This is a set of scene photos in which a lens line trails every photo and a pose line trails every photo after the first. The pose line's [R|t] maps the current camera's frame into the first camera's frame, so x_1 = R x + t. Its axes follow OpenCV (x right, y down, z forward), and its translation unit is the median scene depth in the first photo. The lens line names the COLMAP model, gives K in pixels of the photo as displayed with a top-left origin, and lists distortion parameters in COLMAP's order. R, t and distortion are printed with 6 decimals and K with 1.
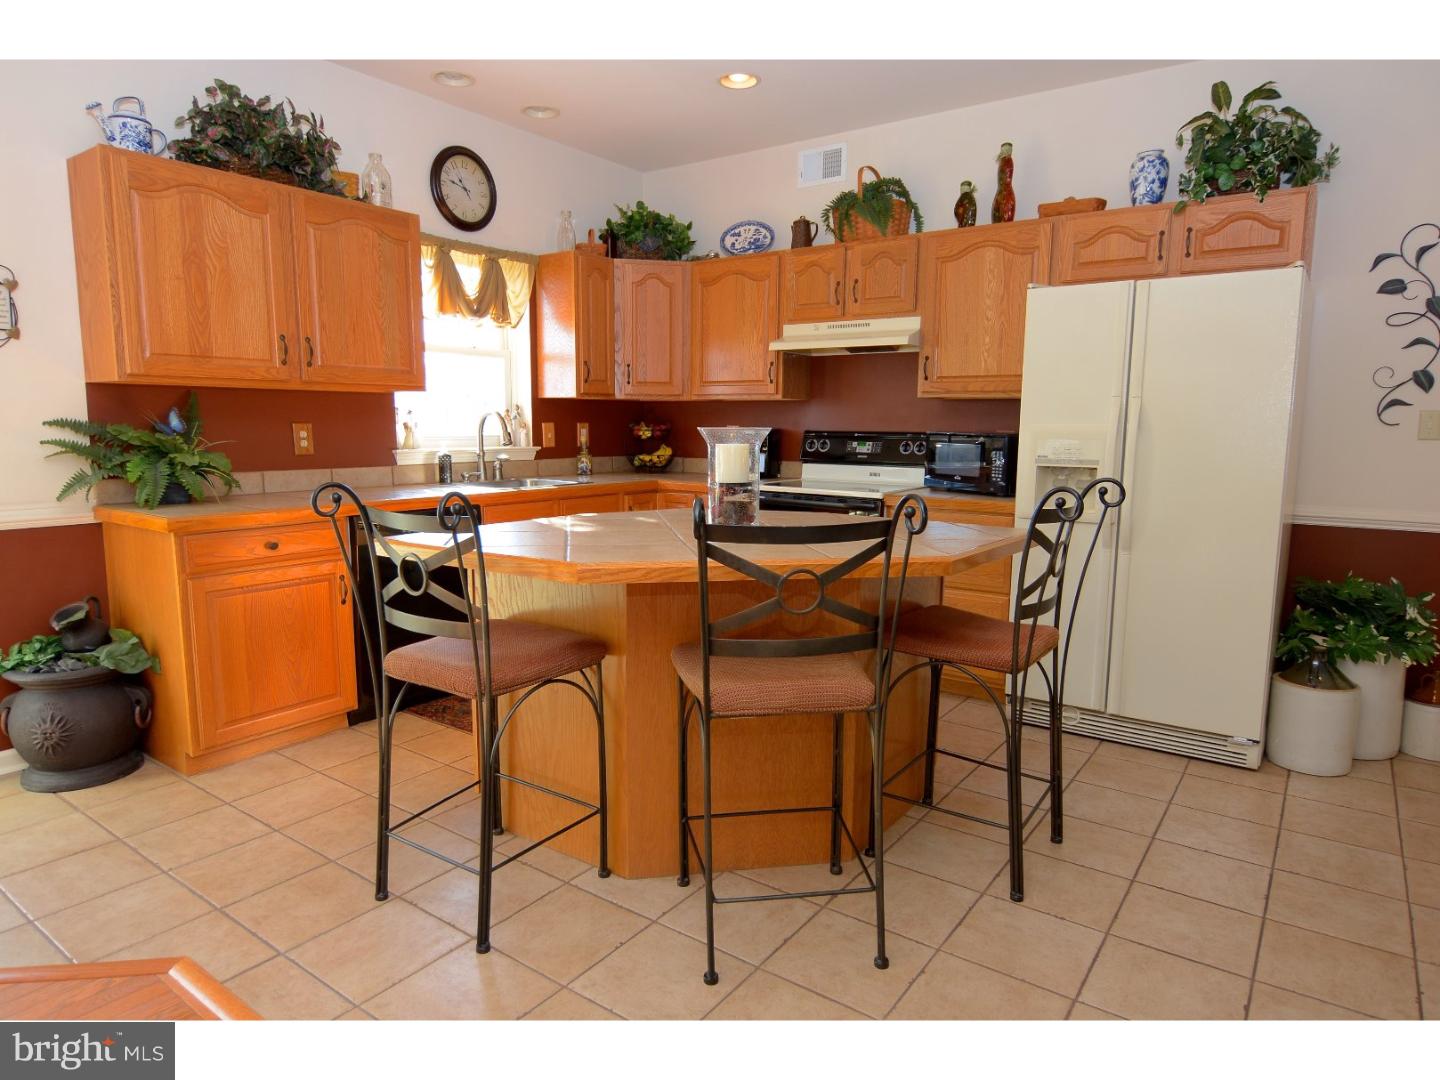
lens RADIAL K [[863.7, 0, 720.0], [0, 863.7, 540.0], [0, 0, 1]] dist [0.010598, -0.020852]
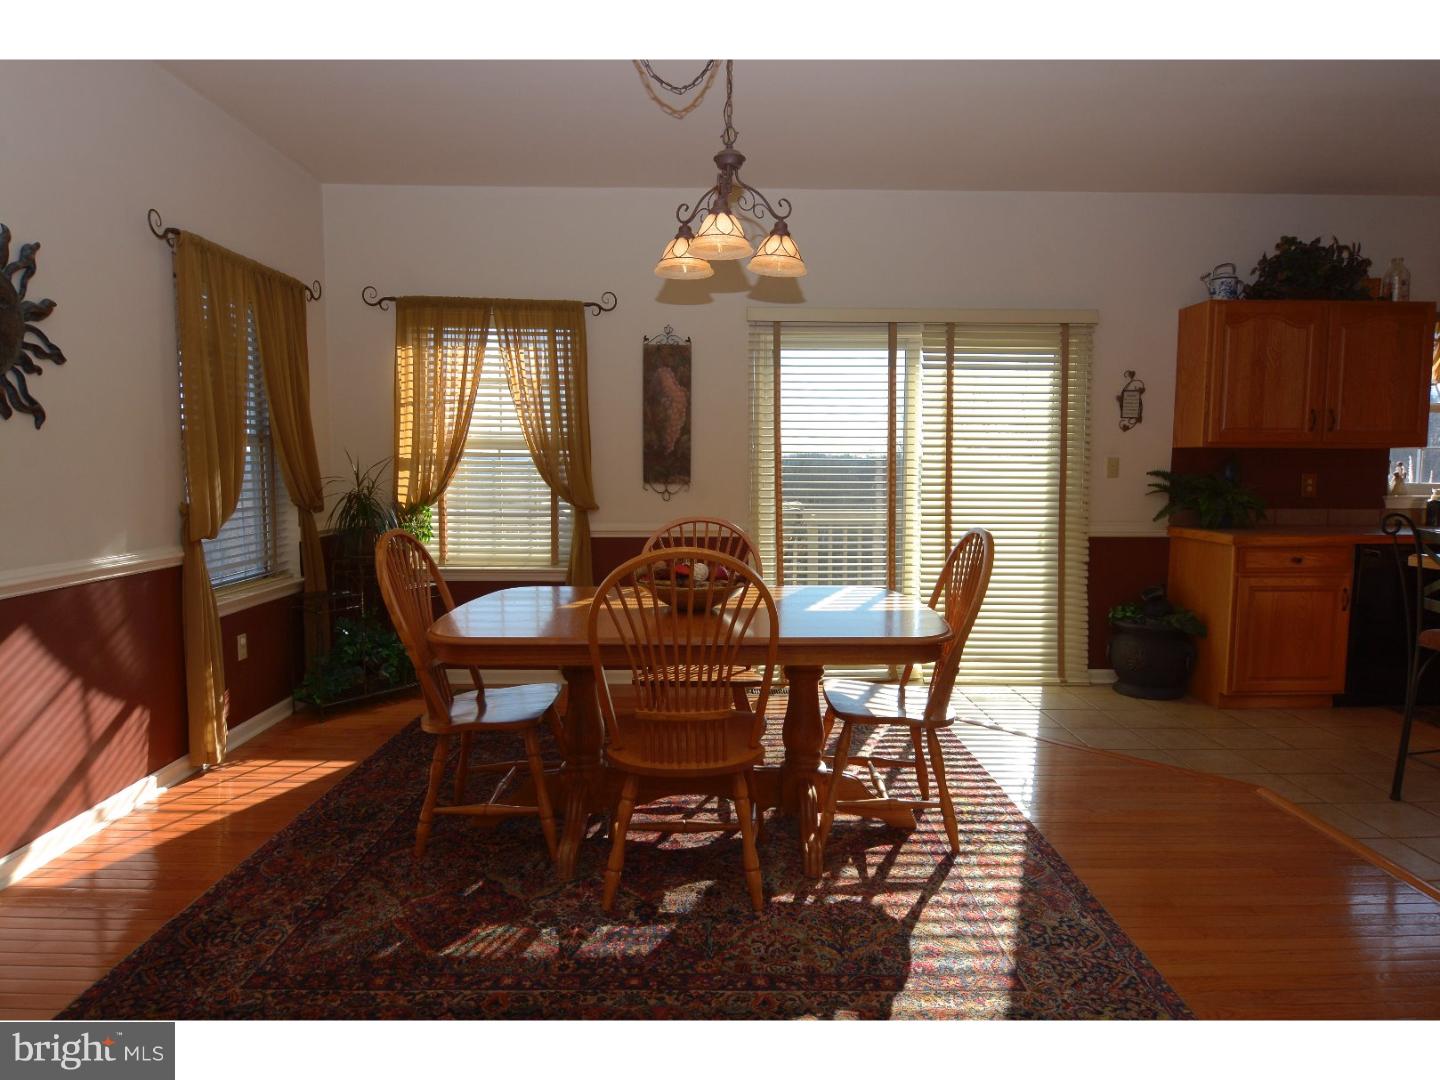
lens RADIAL K [[863.7, 0, 720.0], [0, 863.7, 540.0], [0, 0, 1]] dist [0.010598, -0.020852]
pose [[0.593622, 0.063835, -0.802208, 0.040886], [-0.106933, 0.994266, -0.000011, 0.059631], [0.797608, 0.085789, 0.597045, -0.476716]]
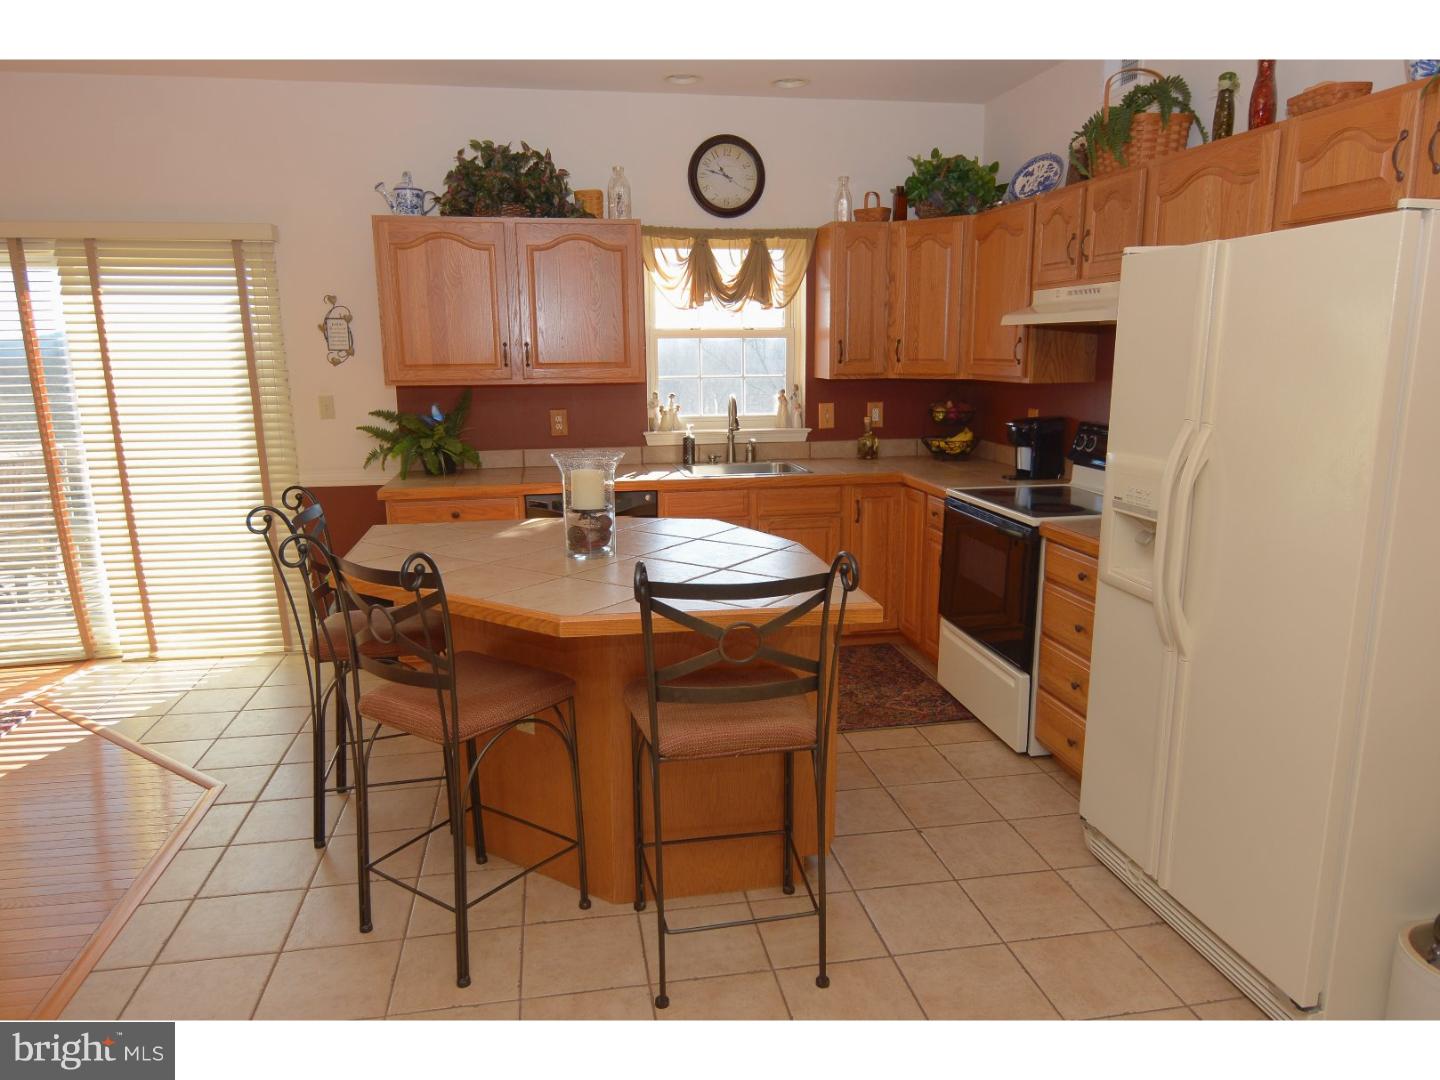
lens RADIAL K [[953.6, 0, 720.0], [0, 953.6, 540.0], [0, 0, 1]] dist [-0.002767, -0.003317]
pose [[0.717195, 0.124774, -0.685612, 0.591081], [-0.081071, 0.992099, 0.095745, -0.099476], [0.692141, -0.013085, 0.721643, 0.204042]]
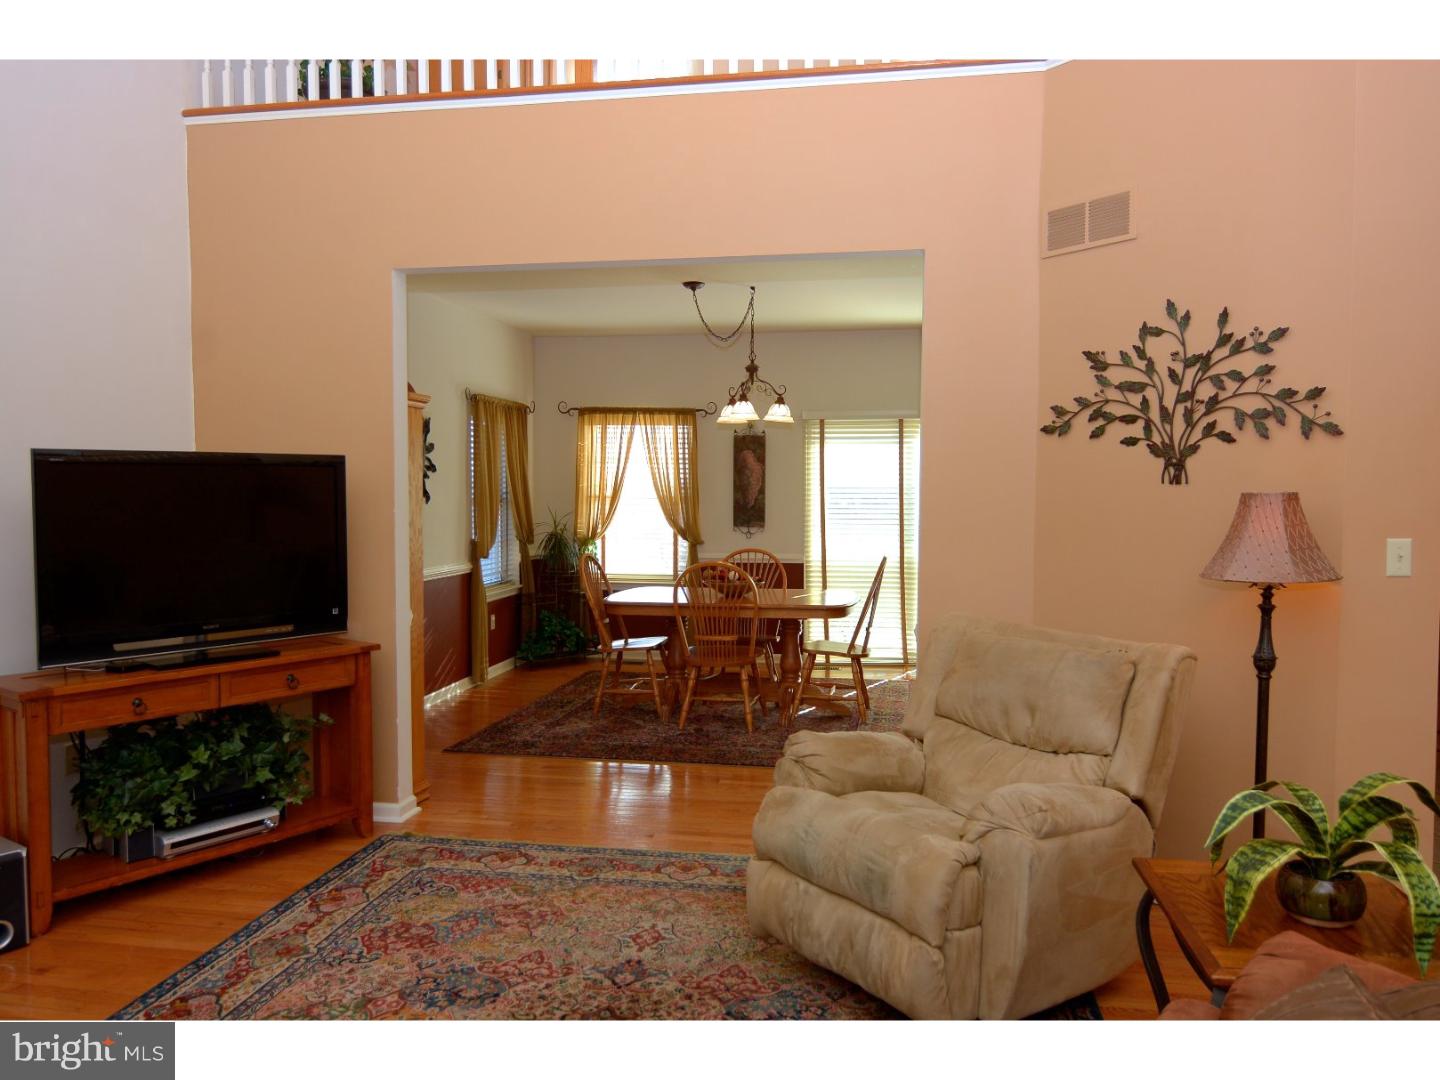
lens RADIAL K [[1032.5, 0, 725.1], [0, 1032.5, 535.2], [0, 0, 1]] dist [0.016500, -0.023677]
pose [[0.440700, 0.034193, -0.897003, 0.983441], [-0.120384, 0.992499, -0.021312, 0.058082], [0.889546, 0.117377, 0.441510, -0.834644]]
